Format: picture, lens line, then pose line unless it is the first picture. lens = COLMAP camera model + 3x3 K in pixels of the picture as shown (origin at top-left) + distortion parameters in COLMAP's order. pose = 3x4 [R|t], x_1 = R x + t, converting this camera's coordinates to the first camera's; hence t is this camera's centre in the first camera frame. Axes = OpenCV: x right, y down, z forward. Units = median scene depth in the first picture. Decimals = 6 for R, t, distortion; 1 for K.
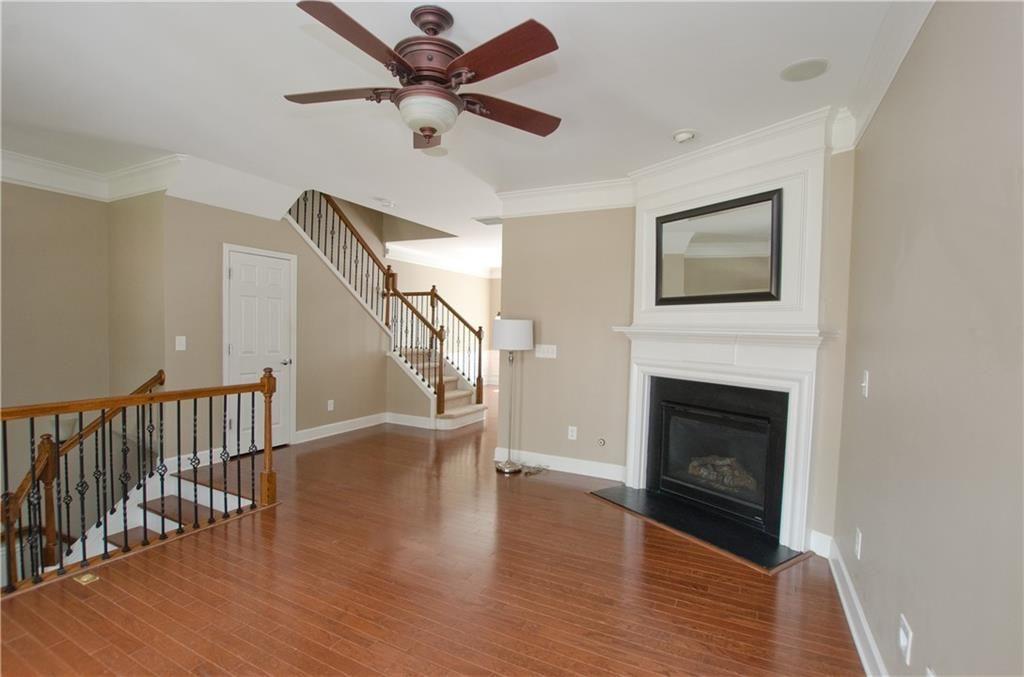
lens RADIAL K [[476.7, 0, 507.3], [0, 476.7, 349.2], [0, 0, 1]] dist [-0.029204, 0.001047]
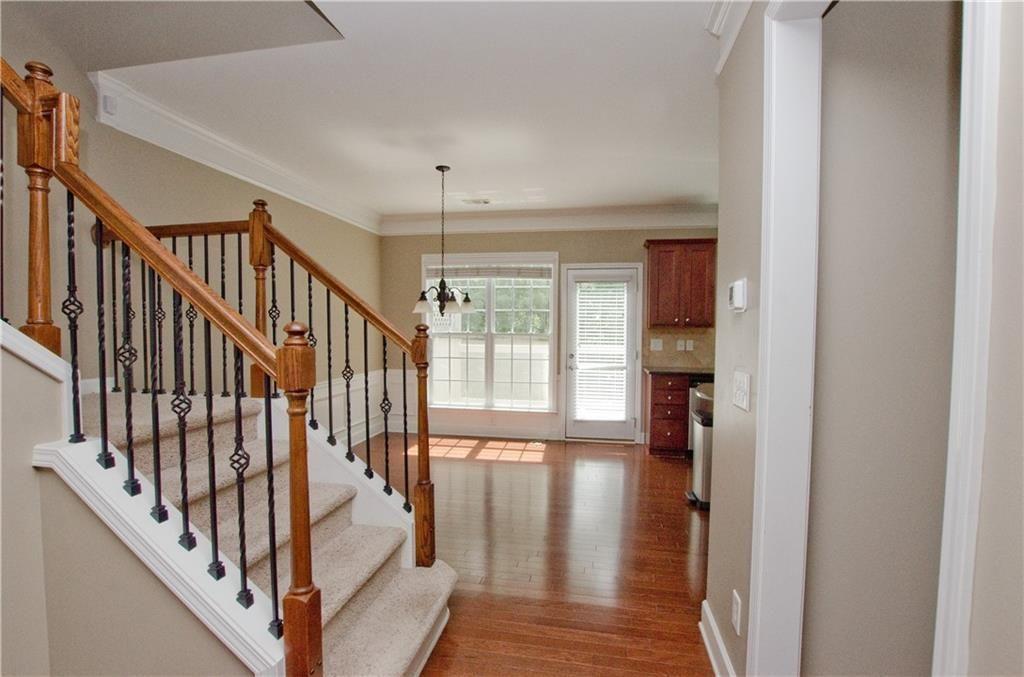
lens RADIAL K [[502.5, 0, 512.9], [0, 502.5, 350.5], [0, 0, 1]] dist [-0.044213, 0.010575]
pose [[0.955609, -0.033264, 0.292753, -0.154029], [0.031466, 0.999446, 0.010848, -0.051093], [-0.292952, -0.001155, 0.956127, 1.055227]]
